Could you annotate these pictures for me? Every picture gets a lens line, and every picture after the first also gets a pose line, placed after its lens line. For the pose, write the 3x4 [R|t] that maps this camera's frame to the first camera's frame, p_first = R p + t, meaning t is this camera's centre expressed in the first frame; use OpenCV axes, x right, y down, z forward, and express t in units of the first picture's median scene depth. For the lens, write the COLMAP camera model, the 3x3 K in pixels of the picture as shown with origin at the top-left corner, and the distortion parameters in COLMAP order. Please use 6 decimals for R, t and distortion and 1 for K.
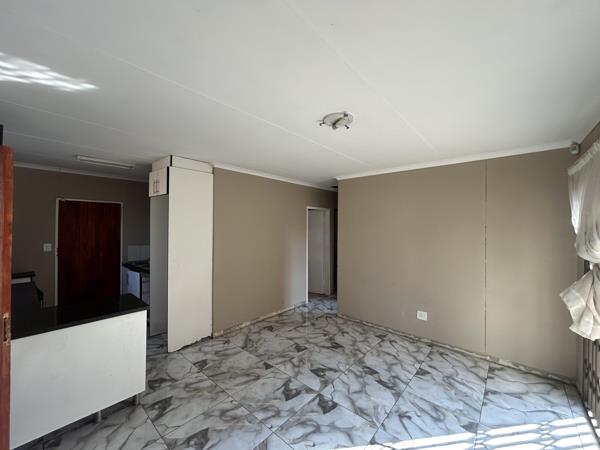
lens RADIAL K [[241.4, 0, 300.0], [0, 241.4, 225.0], [0, 0, 1]] dist [0.000651, 0.000336]
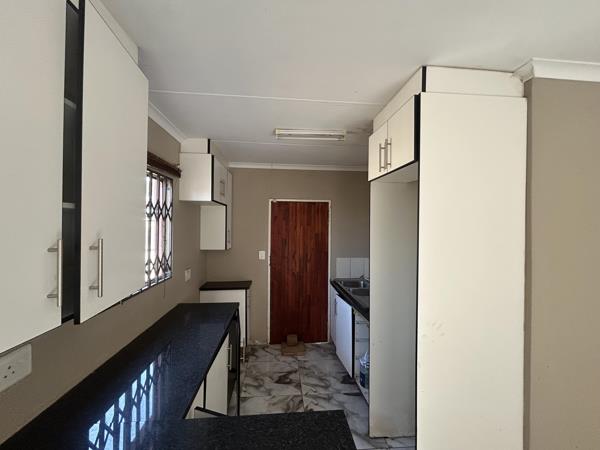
lens RADIAL K [[241.4, 0, 300.0], [0, 241.4, 225.0], [0, 0, 1]] dist [0.000651, 0.000336]
pose [[0.721495, -0.004069, -0.692408, -0.316855], [0.001168, 0.999988, -0.004659, -0.012741], [0.692419, 0.002553, 0.721492, 0.439733]]
